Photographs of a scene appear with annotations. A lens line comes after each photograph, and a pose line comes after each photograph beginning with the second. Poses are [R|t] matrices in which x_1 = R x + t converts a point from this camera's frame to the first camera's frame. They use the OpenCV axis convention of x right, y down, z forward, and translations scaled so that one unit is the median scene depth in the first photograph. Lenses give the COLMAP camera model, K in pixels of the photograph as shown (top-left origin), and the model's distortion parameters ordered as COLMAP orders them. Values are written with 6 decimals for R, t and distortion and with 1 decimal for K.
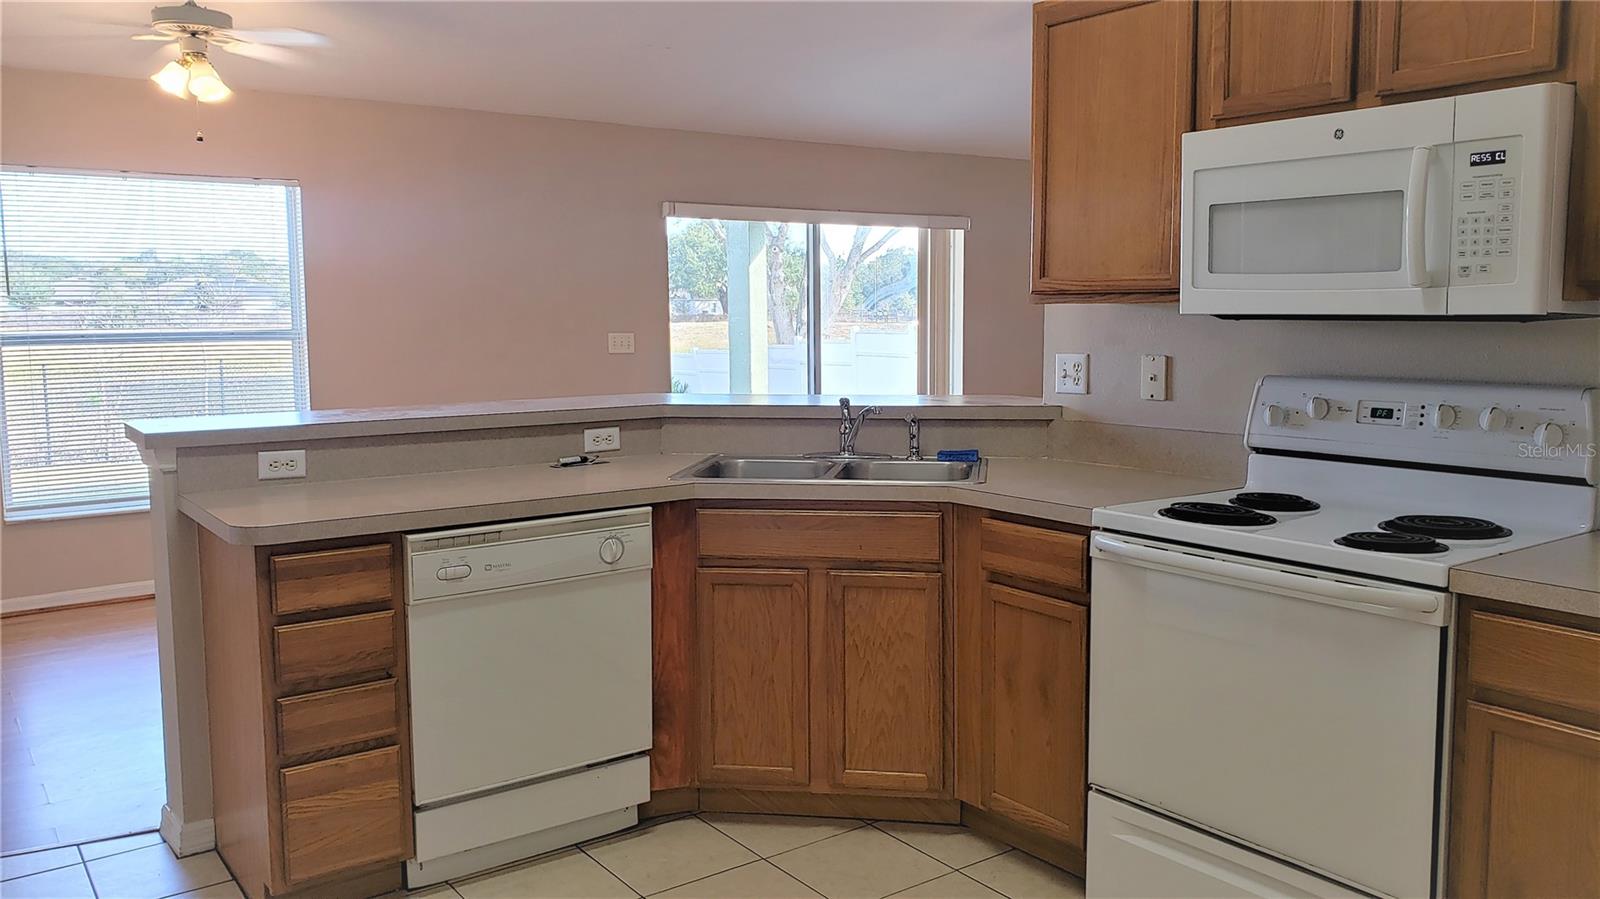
lens RADIAL K [[1360.8, 0, 800.0], [0, 1360.8, 449.5], [0, 0, 1]] dist [0.000205, -0.001643]
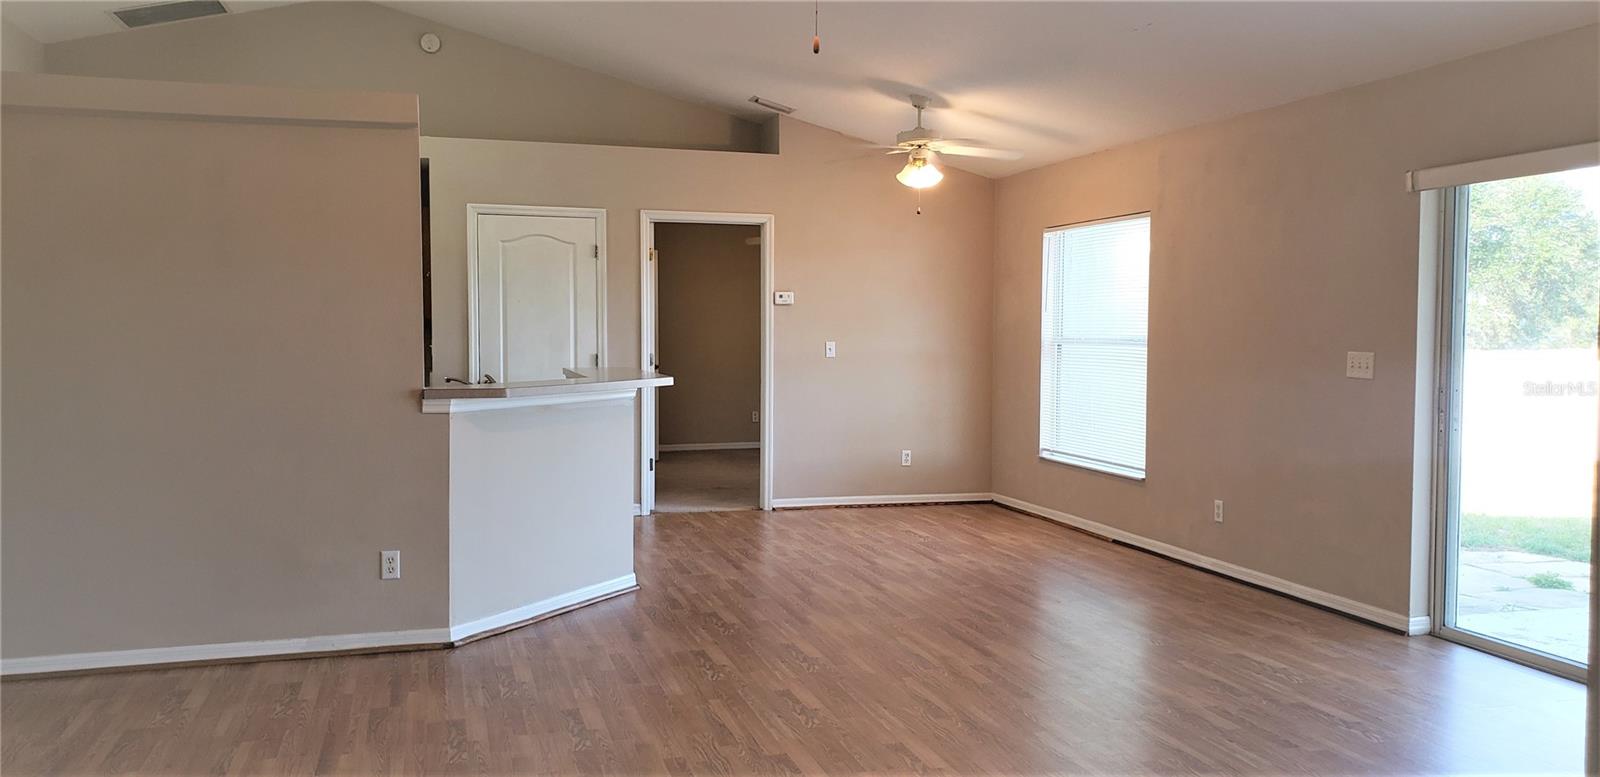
lens RADIAL K [[1183.9, 0, 800.0], [0, 1183.9, 388.5], [0, 0, 1]] dist [-0.007119, -0.002392]
pose [[-0.320672, 0.047538, -0.945997, 0.600344], [-0.093925, 0.992221, 0.081700, -0.089763], [0.942522, 0.115052, -0.313713, 0.912299]]
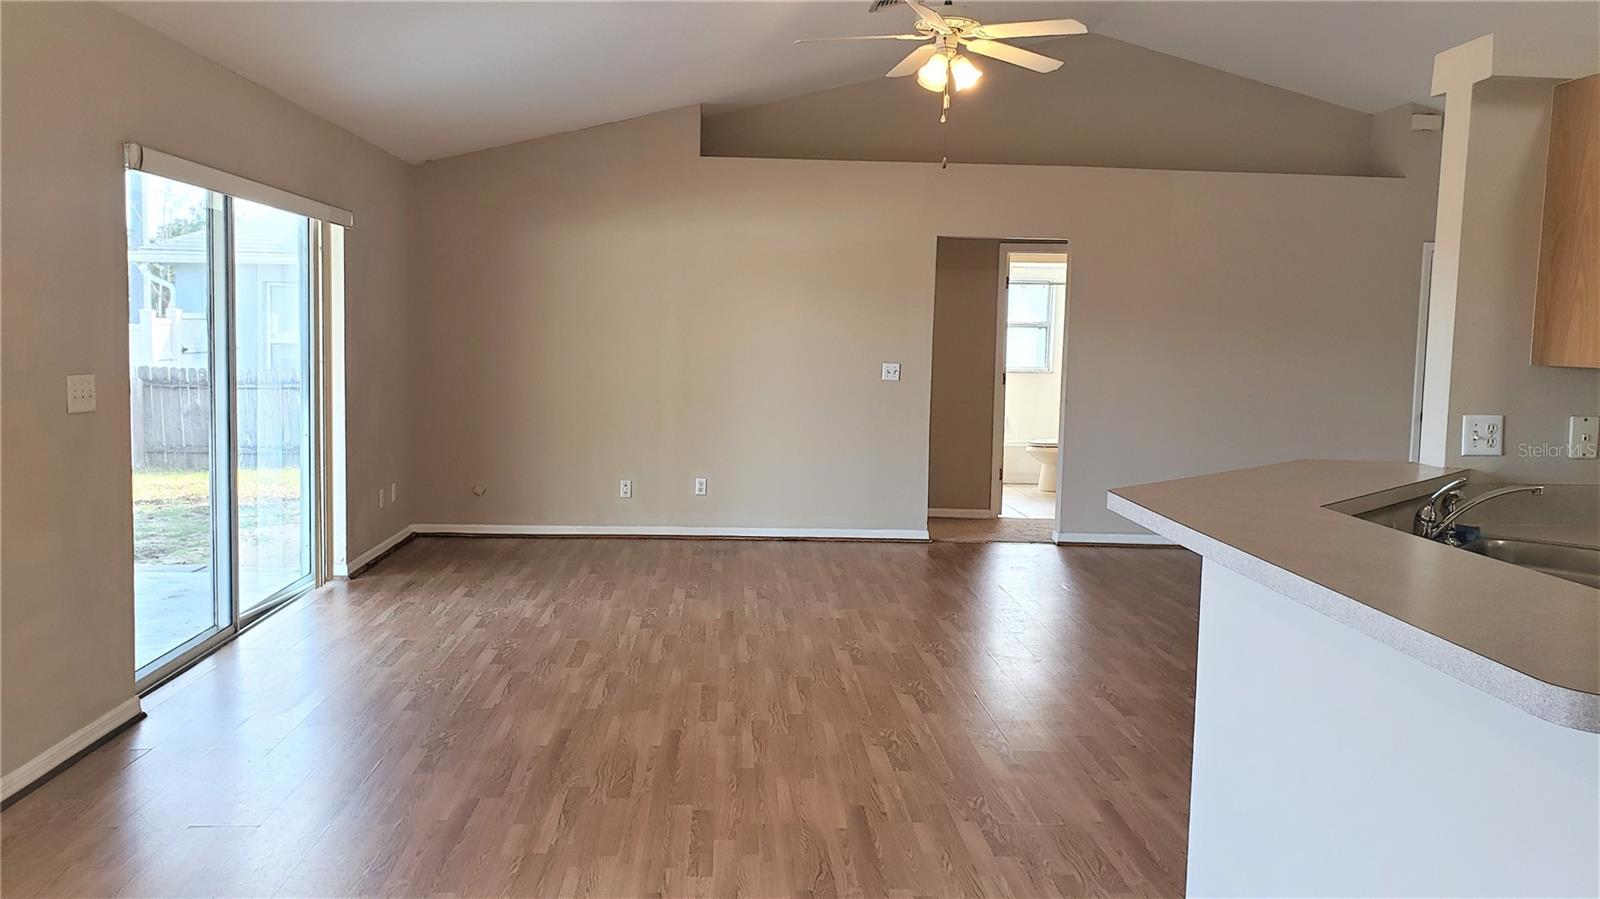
lens RADIAL K [[1360.8, 0, 800.0], [0, 1360.8, 449.5], [0, 0, 1]] dist [0.000205, -0.001643]
pose [[0.512986, -0.067963, 0.855702, -0.447216], [0.063877, 0.997119, 0.040901, -0.060012], [-0.856017, 0.033678, 0.515850, 0.479480]]
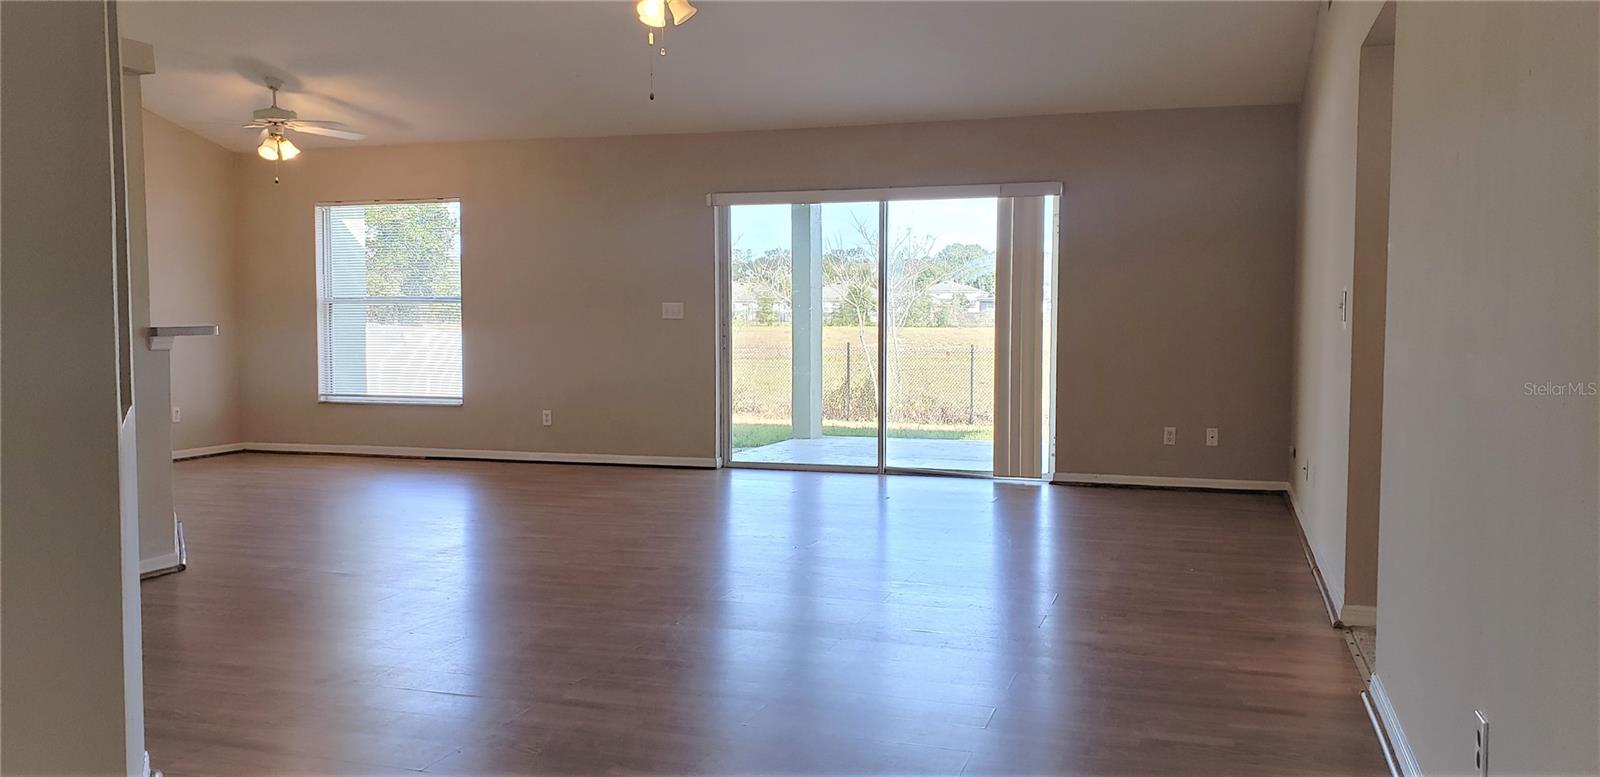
lens RADIAL K [[1183.9, 0, 800.0], [0, 1183.9, 388.5], [0, 0, 1]] dist [-0.007119, -0.002392]
pose [[0.617440, 0.050155, -0.785017, 0.792499], [-0.078245, 0.996932, 0.002153, -0.018032], [0.782717, 0.060094, 0.619470, 0.424770]]
